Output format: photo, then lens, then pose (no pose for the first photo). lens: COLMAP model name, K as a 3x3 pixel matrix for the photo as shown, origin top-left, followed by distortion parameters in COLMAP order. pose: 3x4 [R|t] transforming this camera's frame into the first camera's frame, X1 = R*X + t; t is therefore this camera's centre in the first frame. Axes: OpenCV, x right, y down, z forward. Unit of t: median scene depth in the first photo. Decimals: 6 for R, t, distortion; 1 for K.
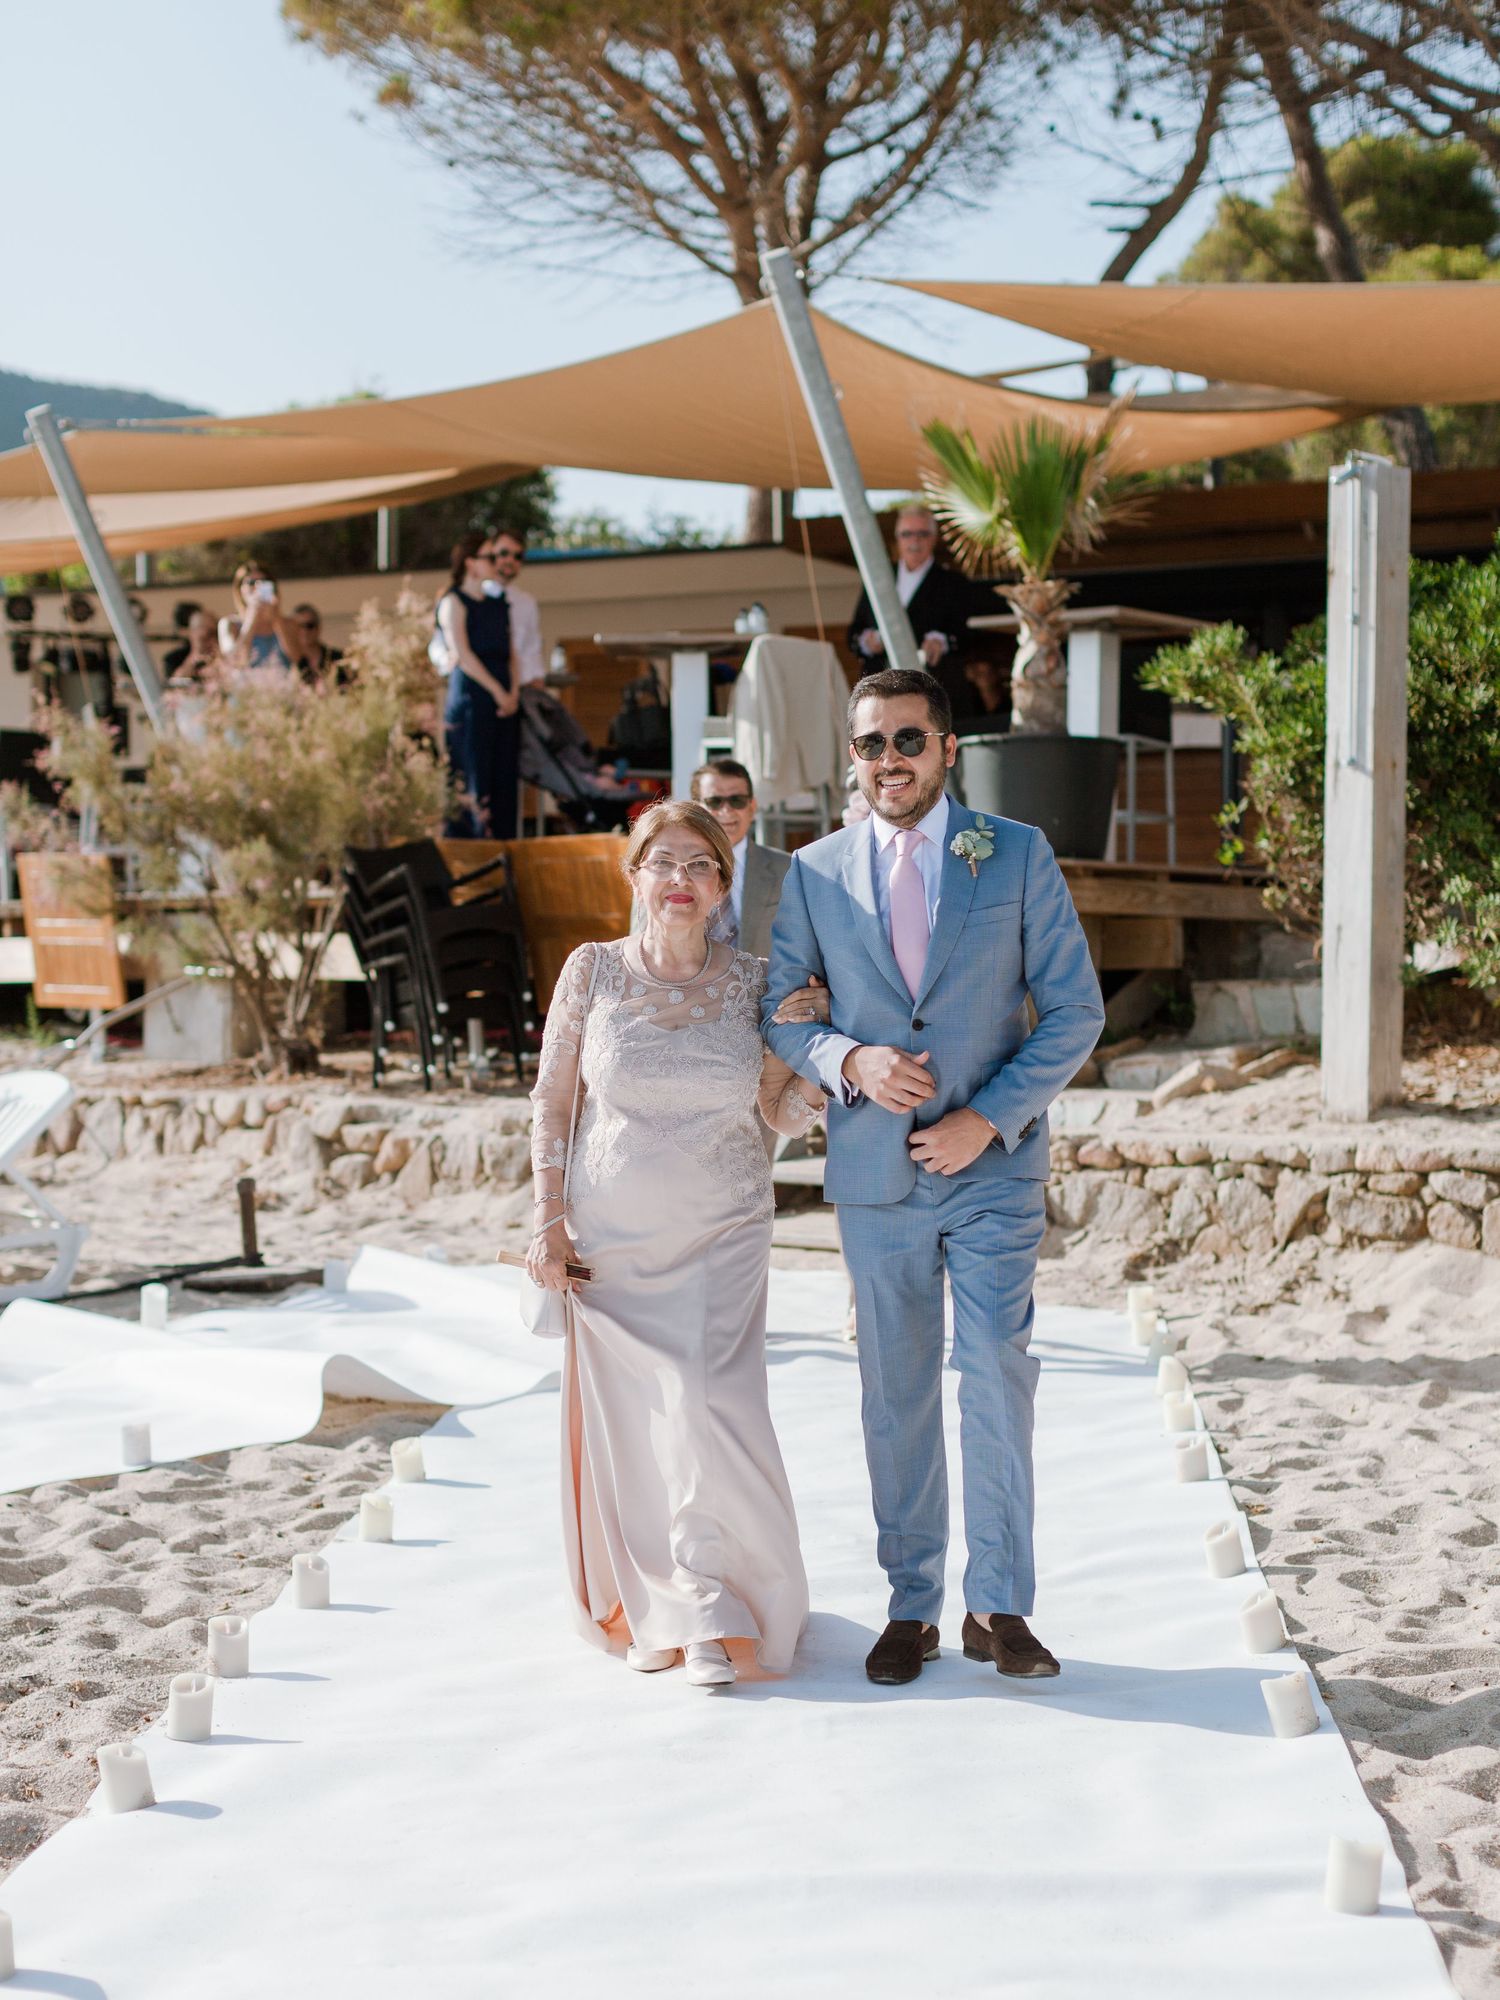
lens RADIAL K [[3216.8, 0, 758.7], [0, 3216.8, 1035.4], [0, 0, 1]] dist [-0.002850, 0.022899]
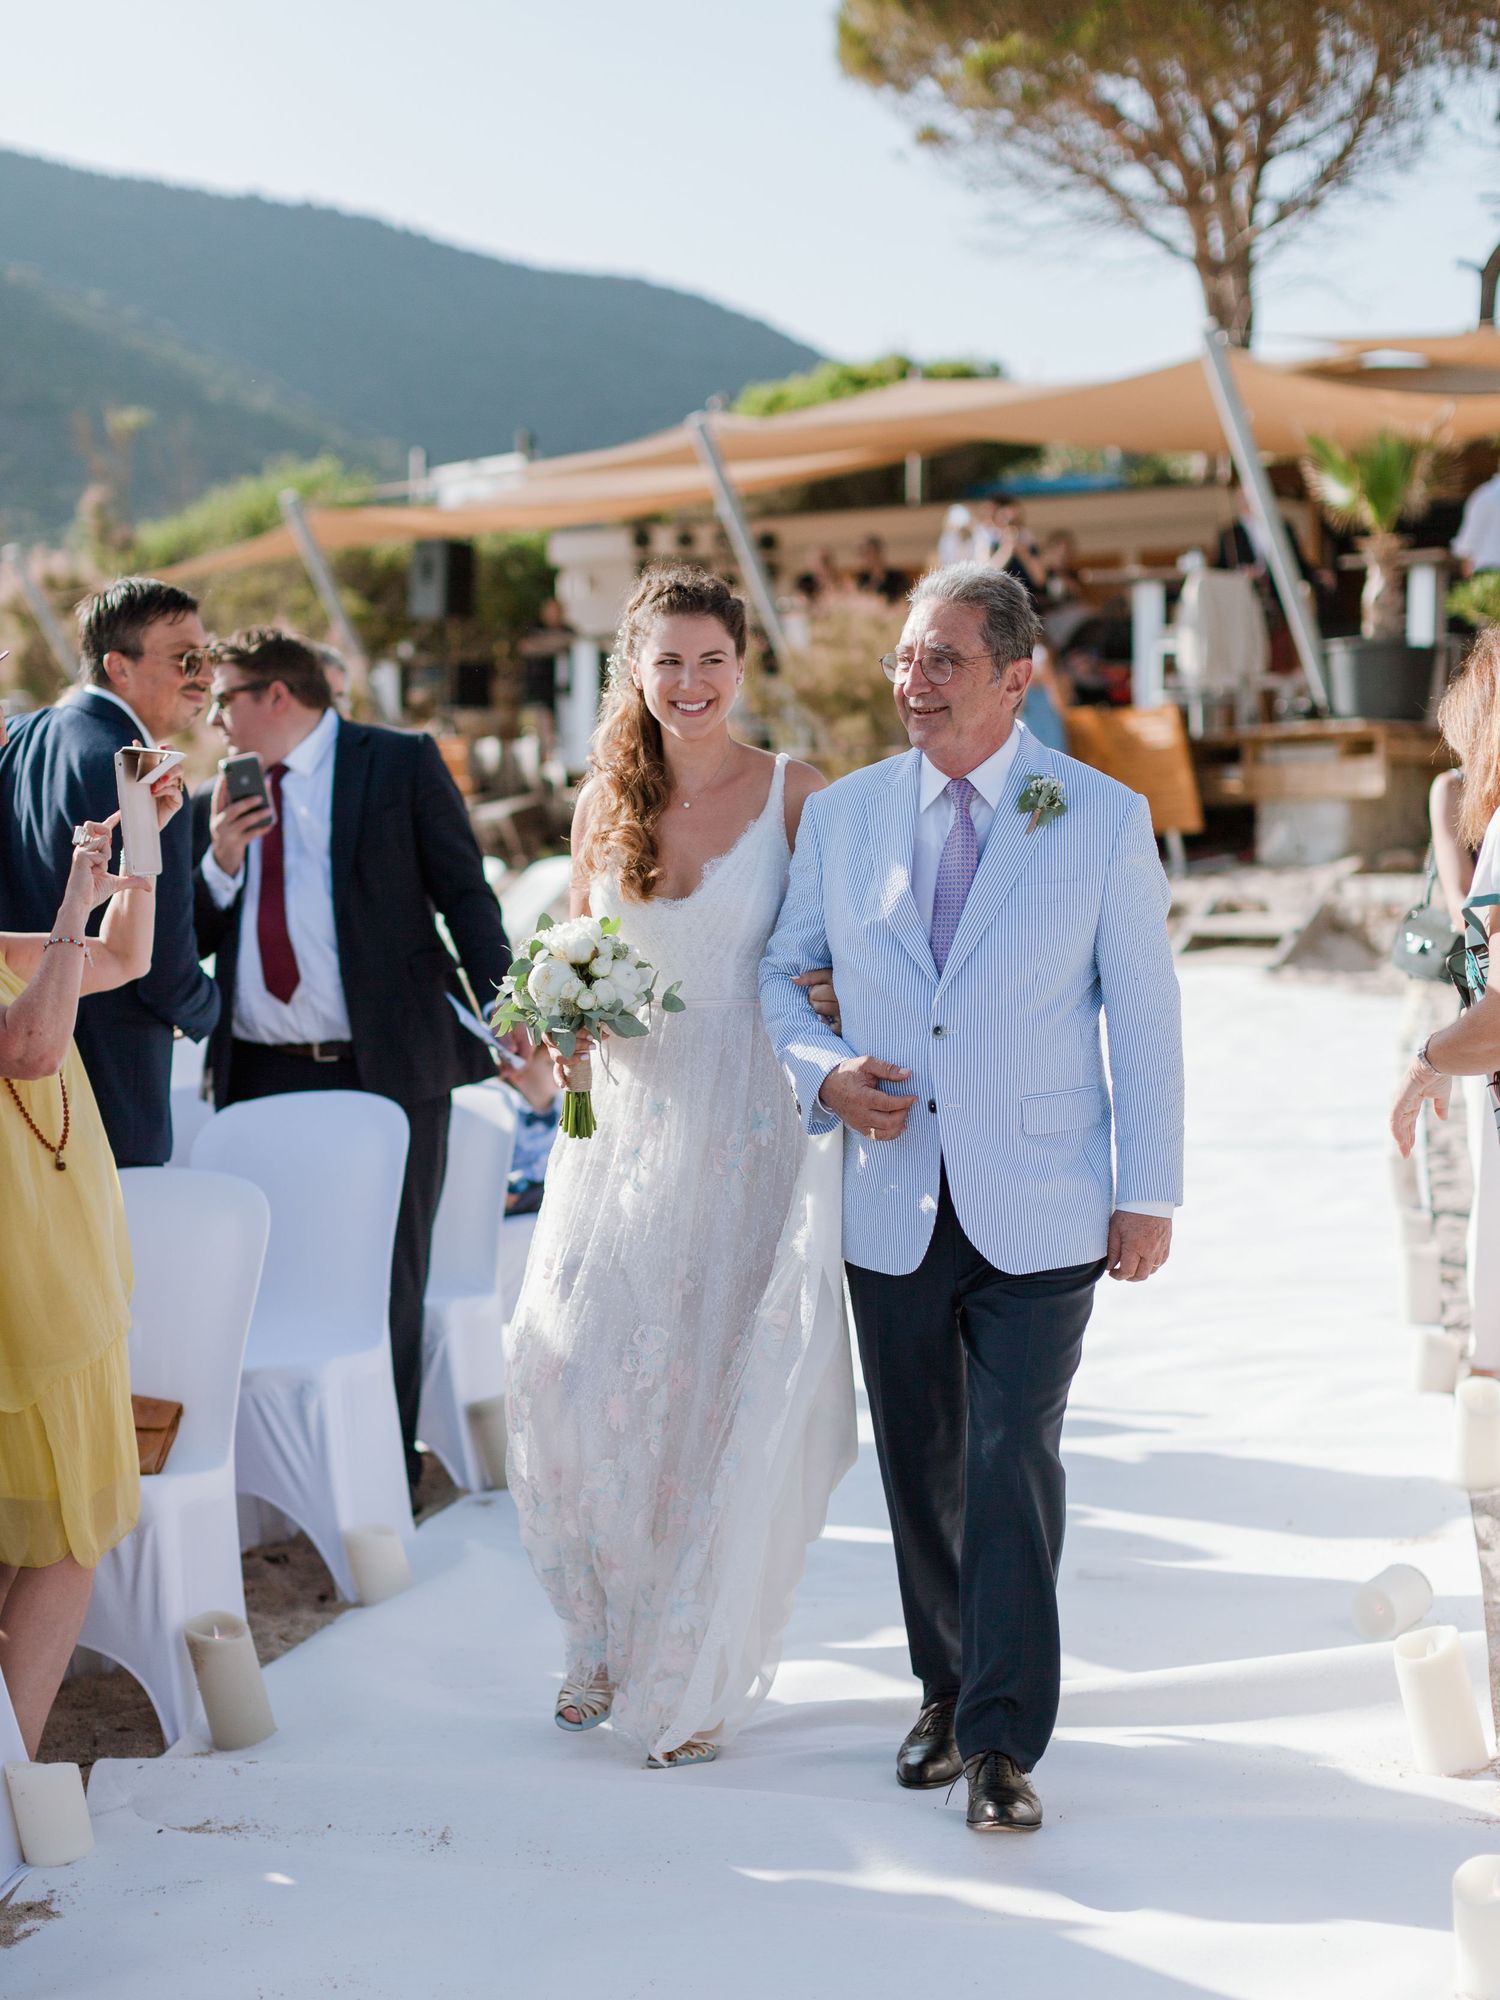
lens RADIAL K [[3216.8, 0, 758.7], [0, 3216.8, 1035.4], [0, 0, 1]] dist [-0.002850, 0.022899]
pose [[0.989137, 0.005909, -0.146875, 0.012021], [0.000028, 0.999184, 0.040385, 0.016606], [0.146993, -0.039951, 0.988330, -0.299571]]
